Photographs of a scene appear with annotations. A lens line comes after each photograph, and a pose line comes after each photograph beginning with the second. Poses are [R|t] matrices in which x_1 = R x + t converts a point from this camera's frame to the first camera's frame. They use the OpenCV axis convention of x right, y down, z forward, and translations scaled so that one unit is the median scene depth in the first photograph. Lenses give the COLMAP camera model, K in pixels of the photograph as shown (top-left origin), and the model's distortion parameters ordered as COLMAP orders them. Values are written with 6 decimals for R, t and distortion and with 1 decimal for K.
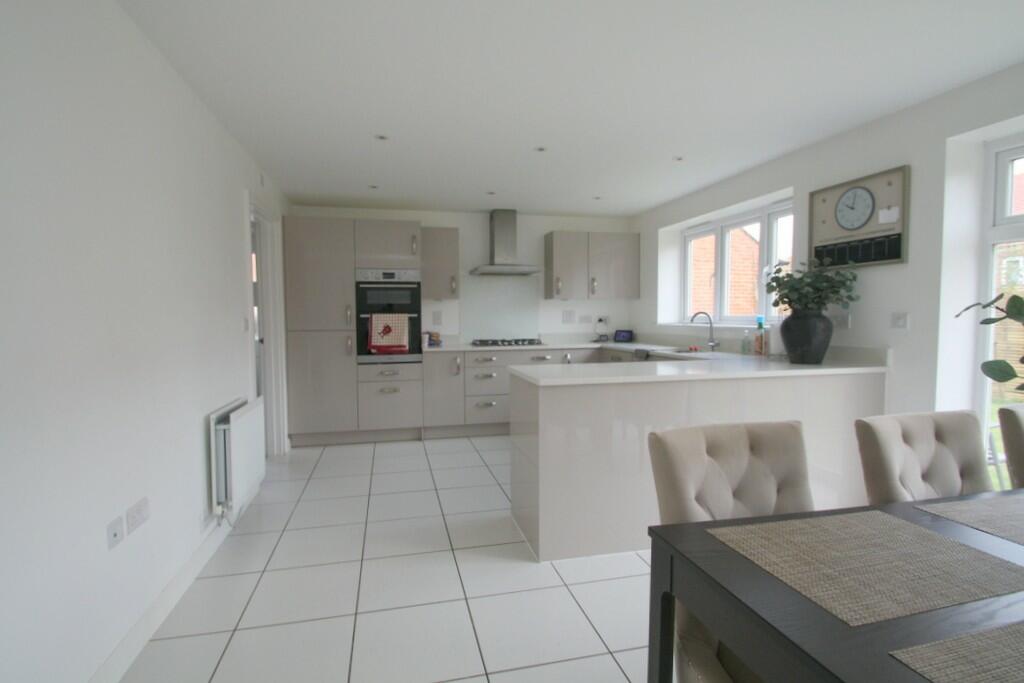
lens RADIAL K [[490.2, 0, 502.4], [0, 490.2, 339.2], [0, 0, 1]] dist [0.019543, -0.017372]
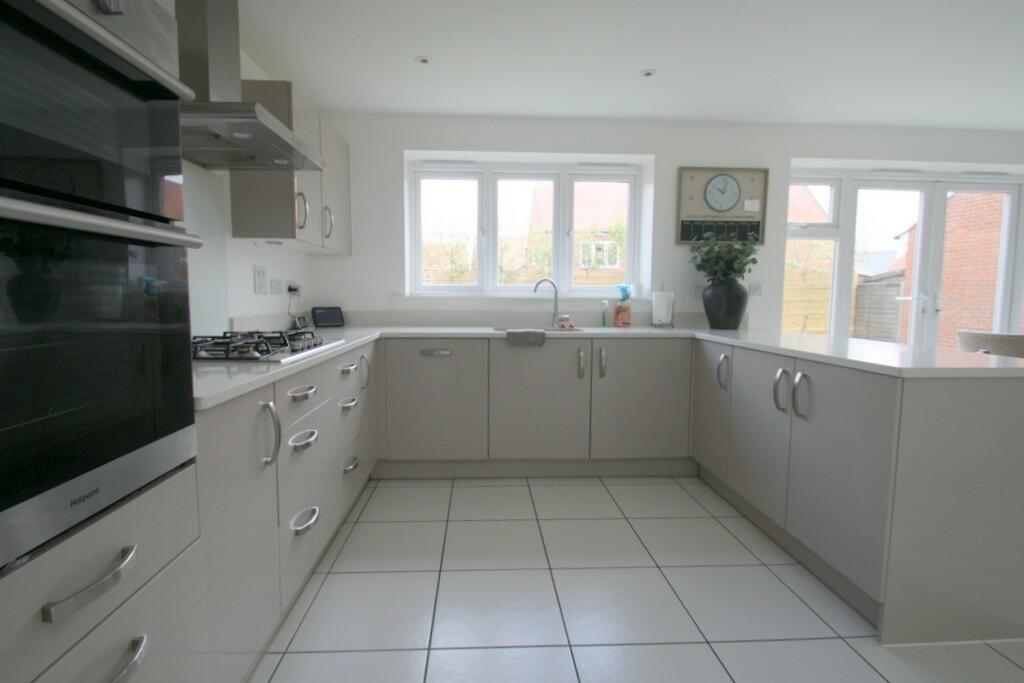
lens RADIAL K [[490.2, 0, 502.4], [0, 490.2, 339.2], [0, 0, 1]] dist [0.019543, -0.017372]
pose [[0.180528, -0.087919, 0.979633, -0.506796], [0.040060, 0.995828, 0.081990, -0.034763], [-0.982754, 0.024442, 0.183296, 1.209110]]
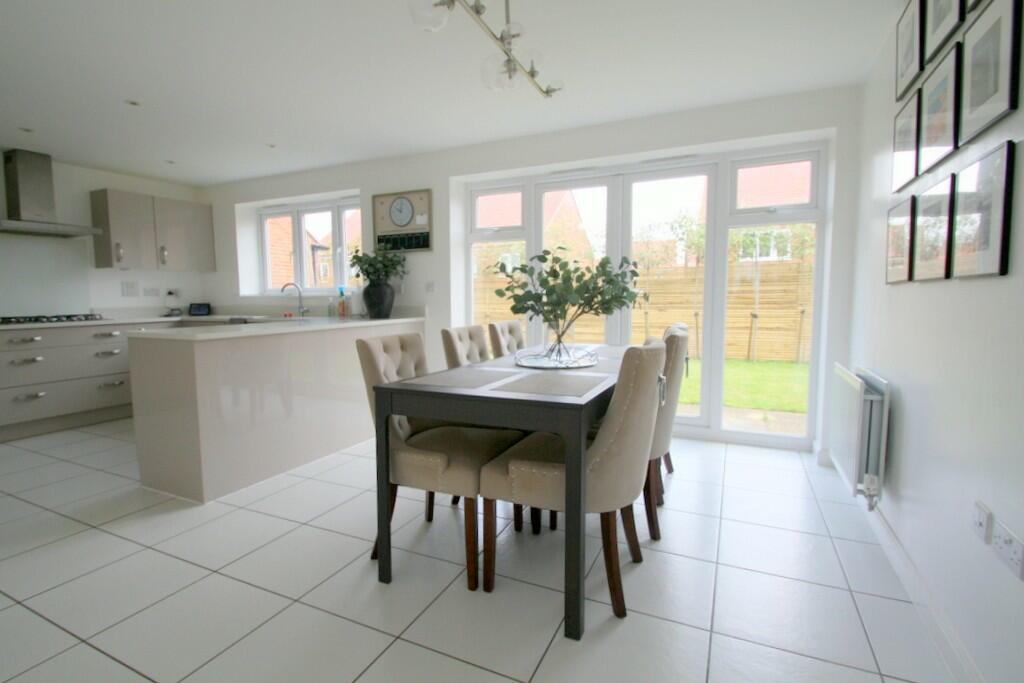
lens RADIAL K [[490.2, 0, 502.4], [0, 490.2, 339.2], [0, 0, 1]] dist [0.019543, -0.017372]
pose [[0.628543, -0.070872, 0.774539, -0.242490], [0.043507, 0.997484, 0.055966, 0.042698], [-0.776557, -0.001479, 0.630045, -0.148655]]
